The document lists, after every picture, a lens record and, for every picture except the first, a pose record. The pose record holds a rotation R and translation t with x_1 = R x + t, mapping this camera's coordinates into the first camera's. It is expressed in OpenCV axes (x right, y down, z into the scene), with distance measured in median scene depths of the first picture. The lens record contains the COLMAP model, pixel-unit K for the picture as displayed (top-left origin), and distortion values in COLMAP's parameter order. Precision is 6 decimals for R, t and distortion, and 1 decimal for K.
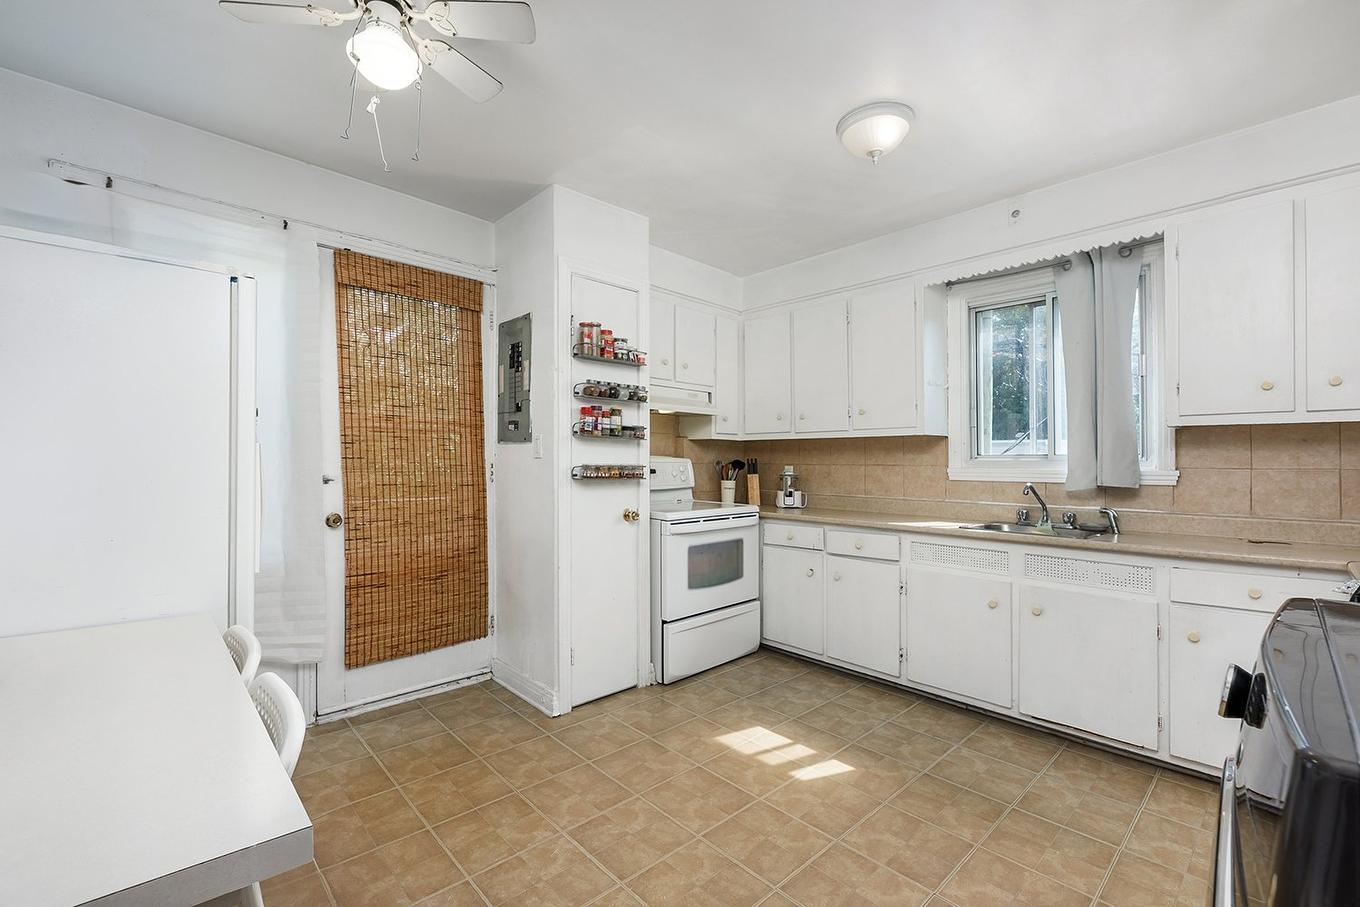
lens RADIAL K [[581.6, 0, 689.0], [0, 581.6, 454.6], [0, 0, 1]] dist [0.001046, 0.000003]
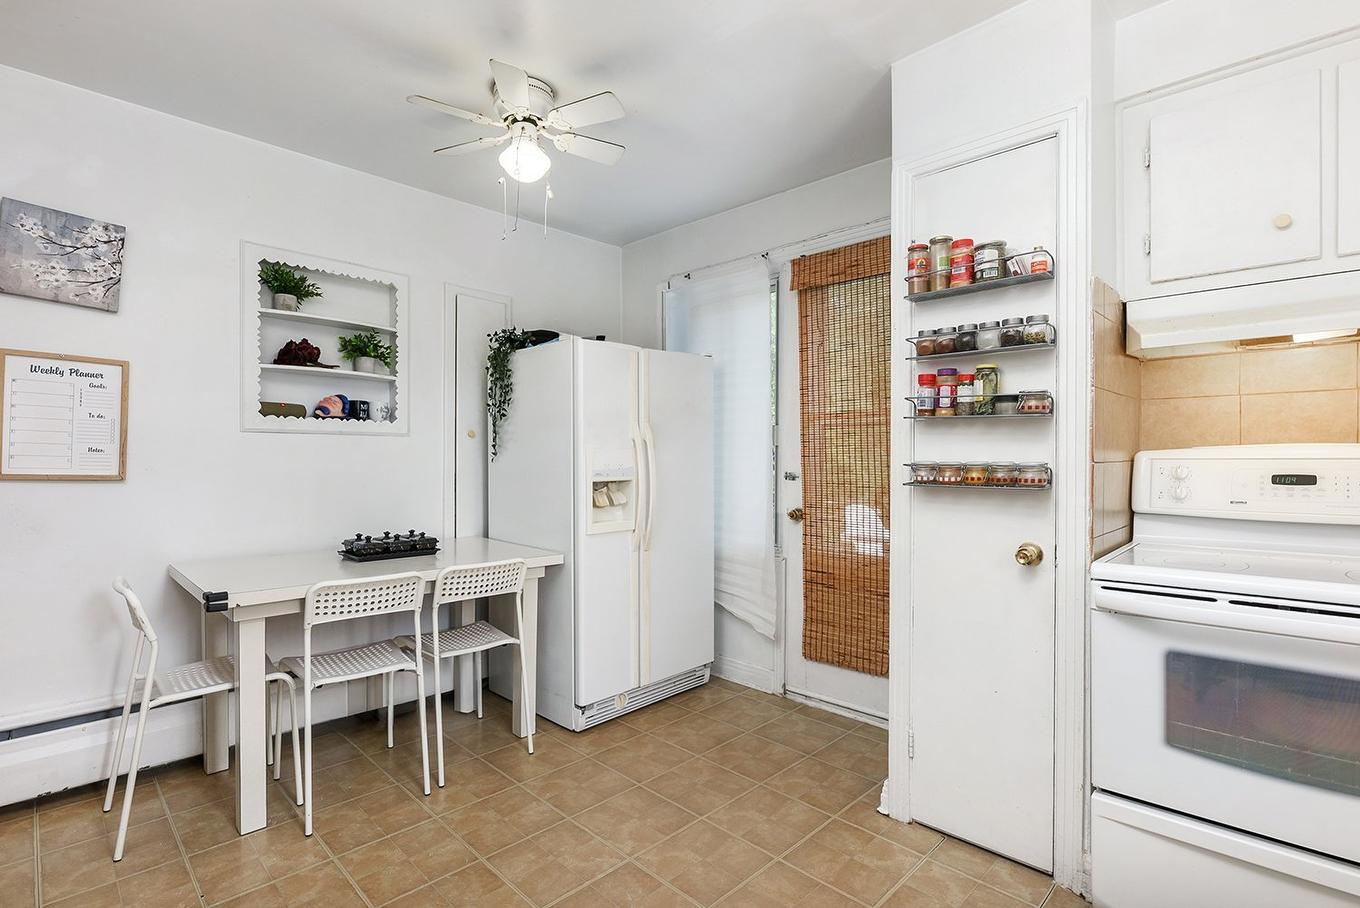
lens RADIAL K [[659.9, 0, 687.7], [0, 659.9, 463.4], [0, 0, 1]] dist [0.002945, -0.000297]
pose [[0.032266, 0.001790, -0.999478, 0.558538], [0.011559, 0.999931, 0.002164, 0.013490], [0.999412, -0.011623, 0.032243, 0.714629]]
